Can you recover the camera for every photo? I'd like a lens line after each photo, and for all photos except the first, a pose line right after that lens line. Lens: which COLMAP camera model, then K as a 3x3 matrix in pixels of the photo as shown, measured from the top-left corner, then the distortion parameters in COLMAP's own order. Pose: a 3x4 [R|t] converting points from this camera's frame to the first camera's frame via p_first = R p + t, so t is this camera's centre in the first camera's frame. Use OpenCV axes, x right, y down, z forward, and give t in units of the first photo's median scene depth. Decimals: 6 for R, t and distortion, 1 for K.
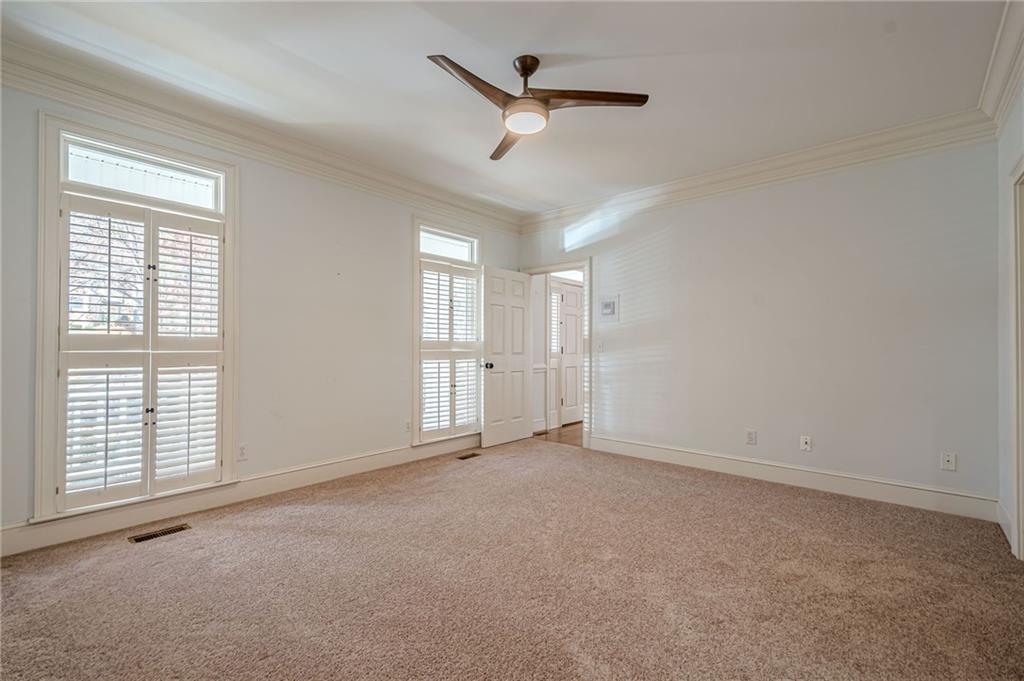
lens RADIAL K [[449.9, 0, 510.7], [0, 449.9, 341.8], [0, 0, 1]] dist [0.005476, -0.000076]
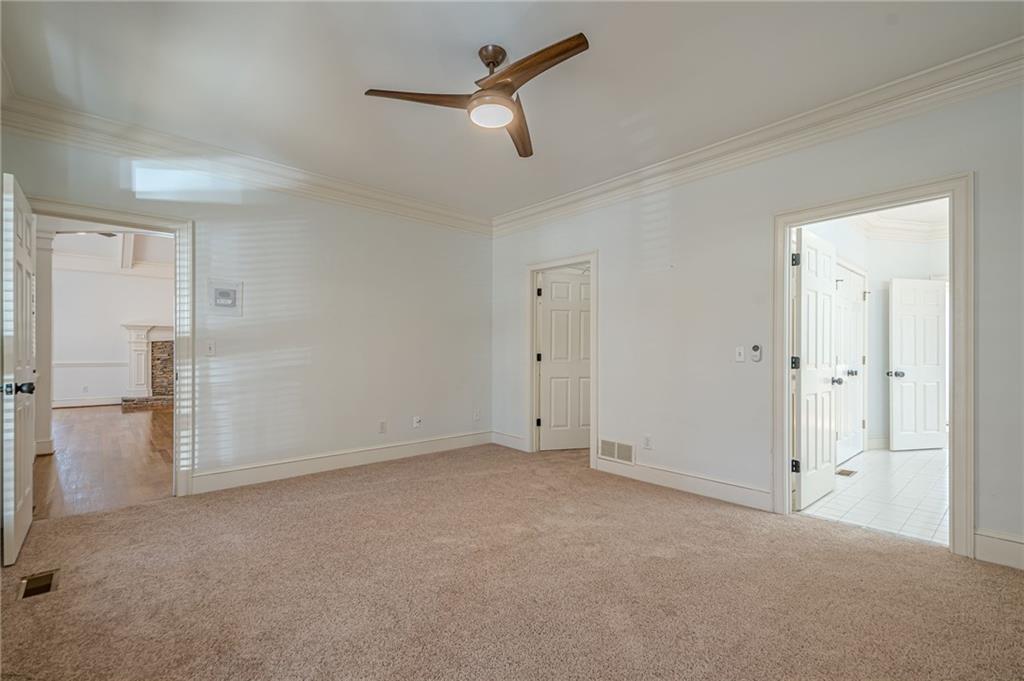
lens RADIAL K [[449.9, 0, 502.5], [0, 449.9, 347.5], [0, 0, 1]] dist [0.005476, -0.000076]
pose [[0.119484, 0.003927, 0.992828, -0.472004], [-0.014207, 0.999897, -0.002245, 0.003704], [-0.992734, -0.013836, 0.119527, 0.445052]]
